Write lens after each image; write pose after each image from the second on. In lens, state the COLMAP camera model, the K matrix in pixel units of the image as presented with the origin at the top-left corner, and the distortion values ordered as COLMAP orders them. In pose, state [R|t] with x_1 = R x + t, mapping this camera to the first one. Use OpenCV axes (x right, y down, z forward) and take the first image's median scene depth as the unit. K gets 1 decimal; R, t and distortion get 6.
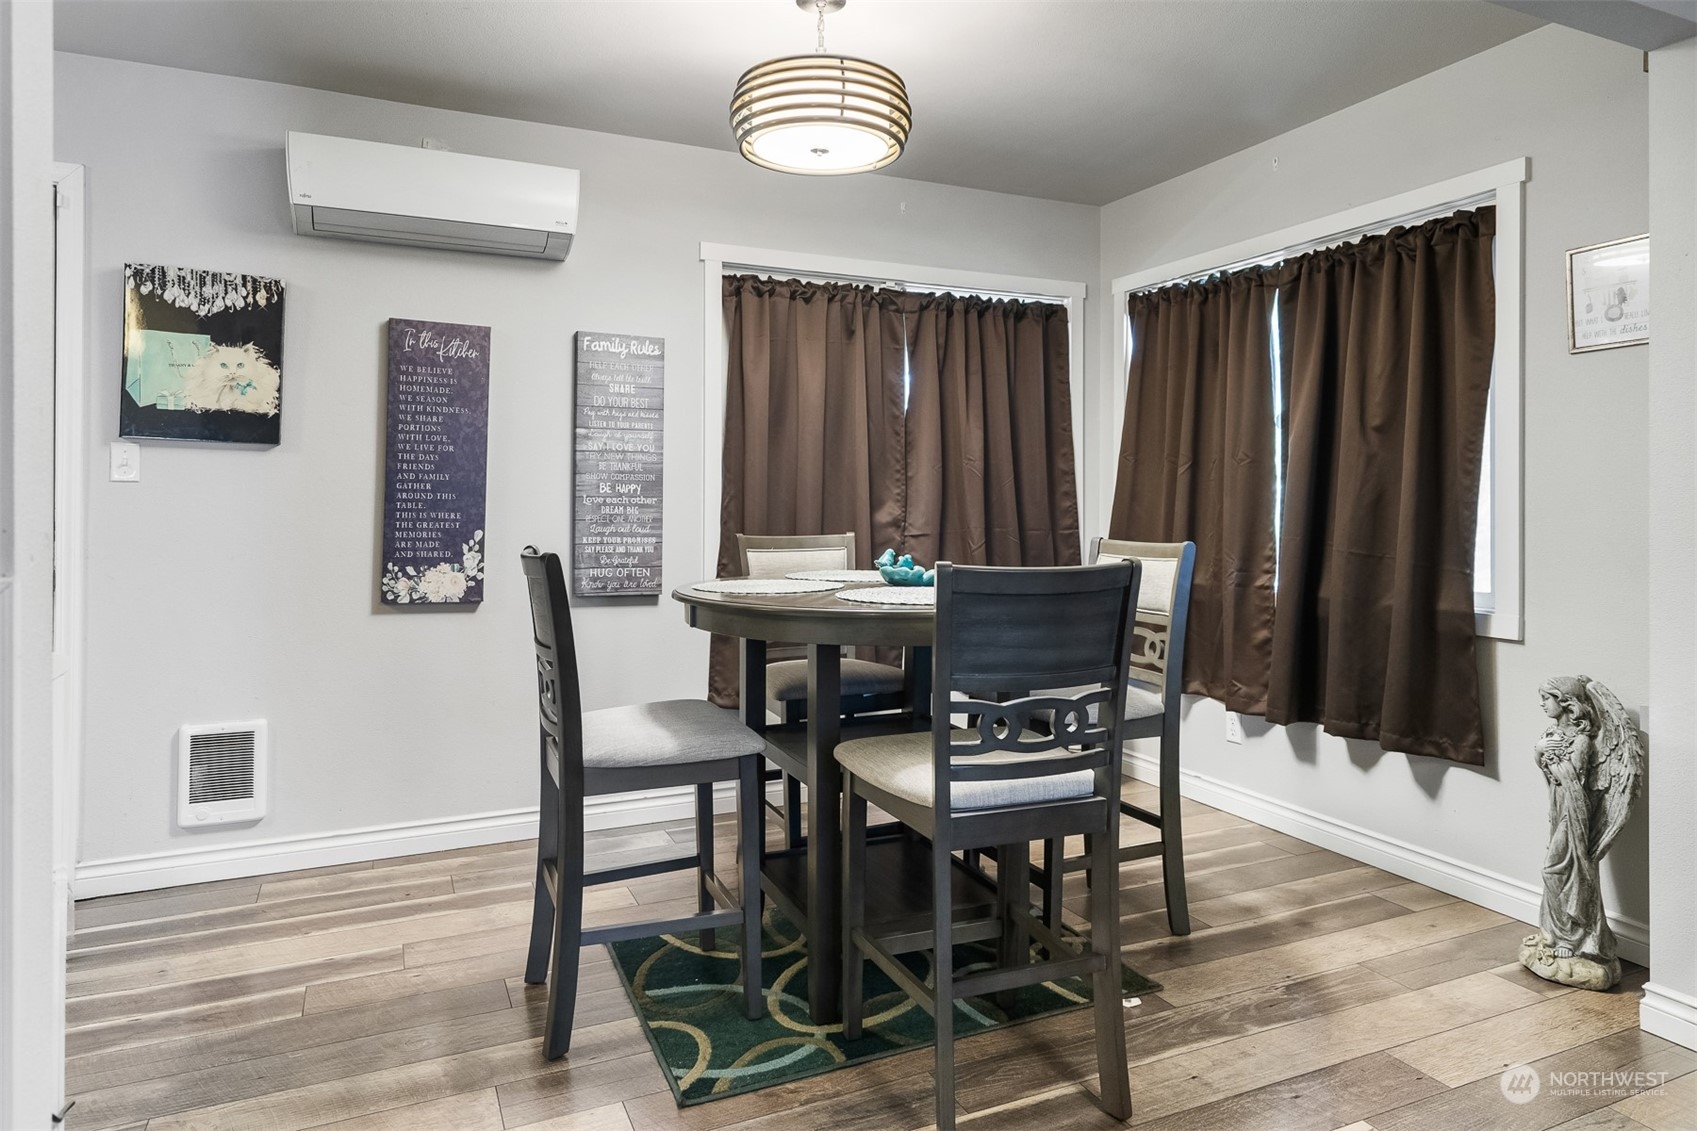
lens RADIAL K [[1007.5, 0, 845.8], [0, 1007.5, 480.4], [0, 0, 1]] dist [-0.001063, -0.000561]
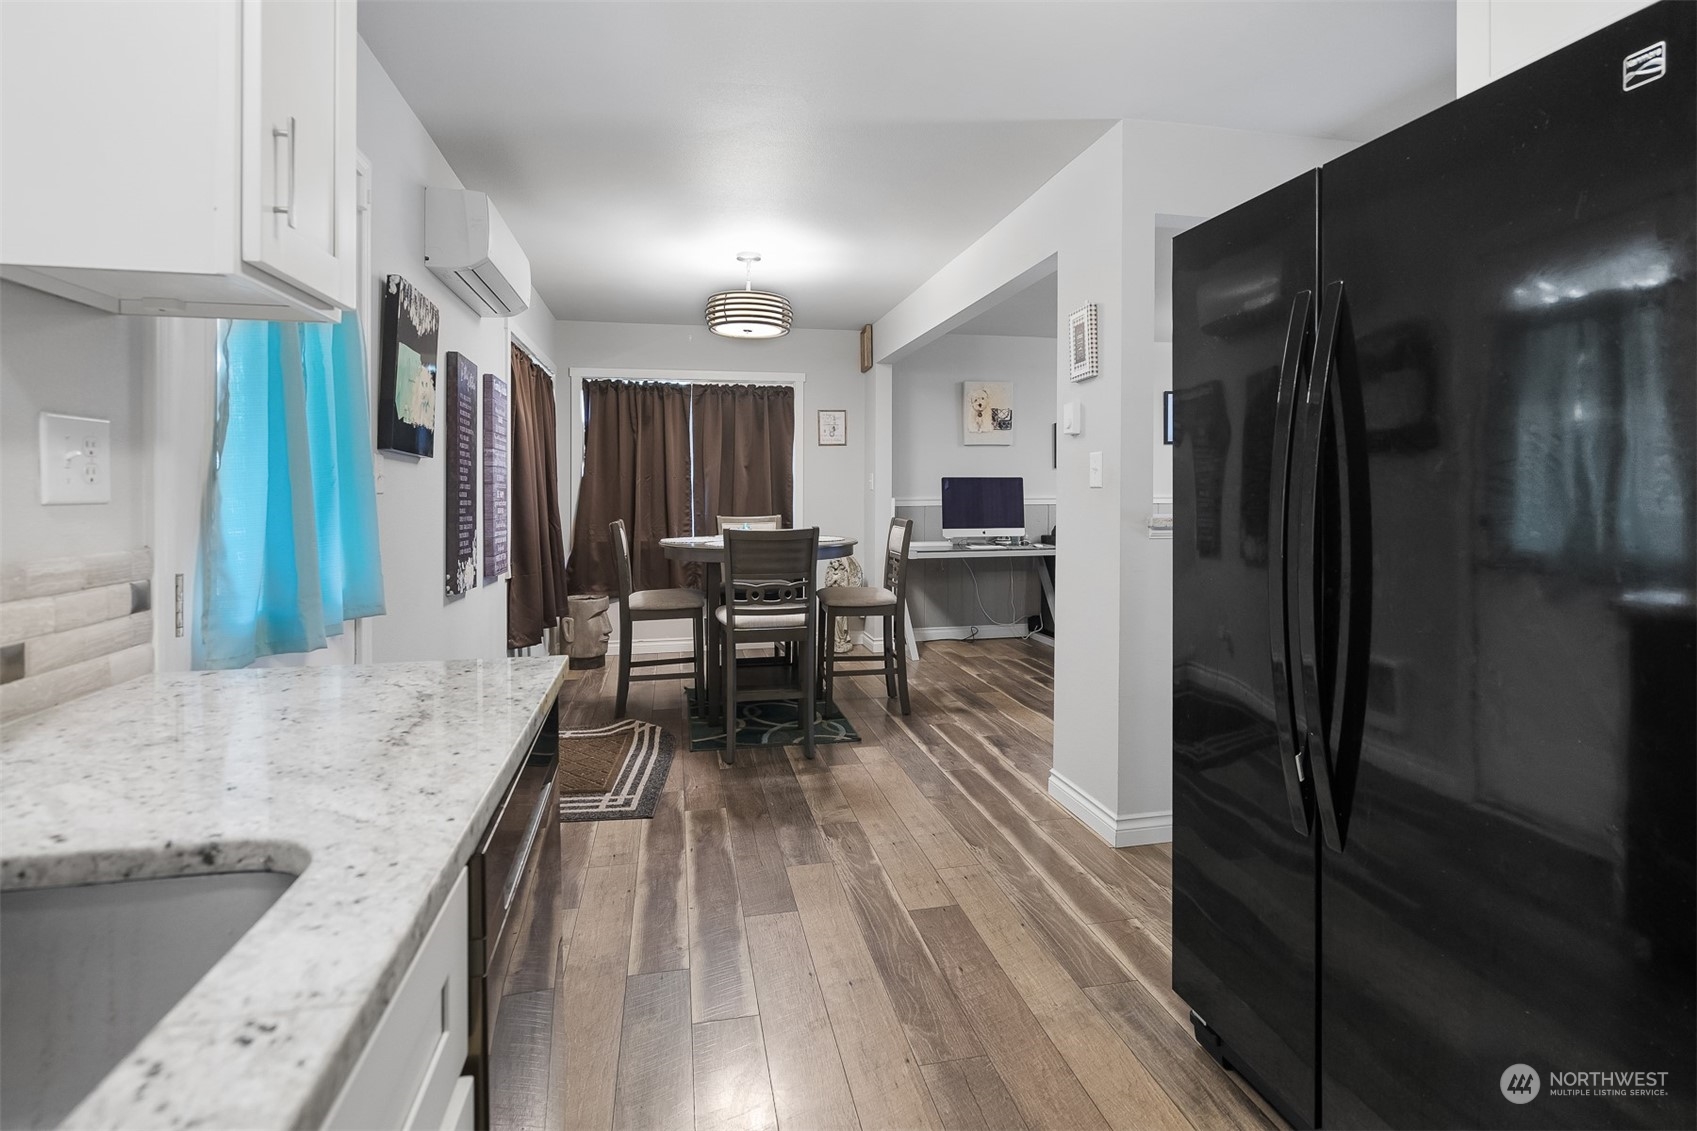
lens RADIAL K [[811.0, 0, 849.0], [0, 811.0, 509.1], [0, 0, 1]] dist [-0.000522, -0.000041]
pose [[0.203616, -0.010382, 0.978996, -1.700225], [0.000177, 0.999944, 0.010567, 0.031195], [-0.979051, -0.001978, 0.203606, 0.510885]]
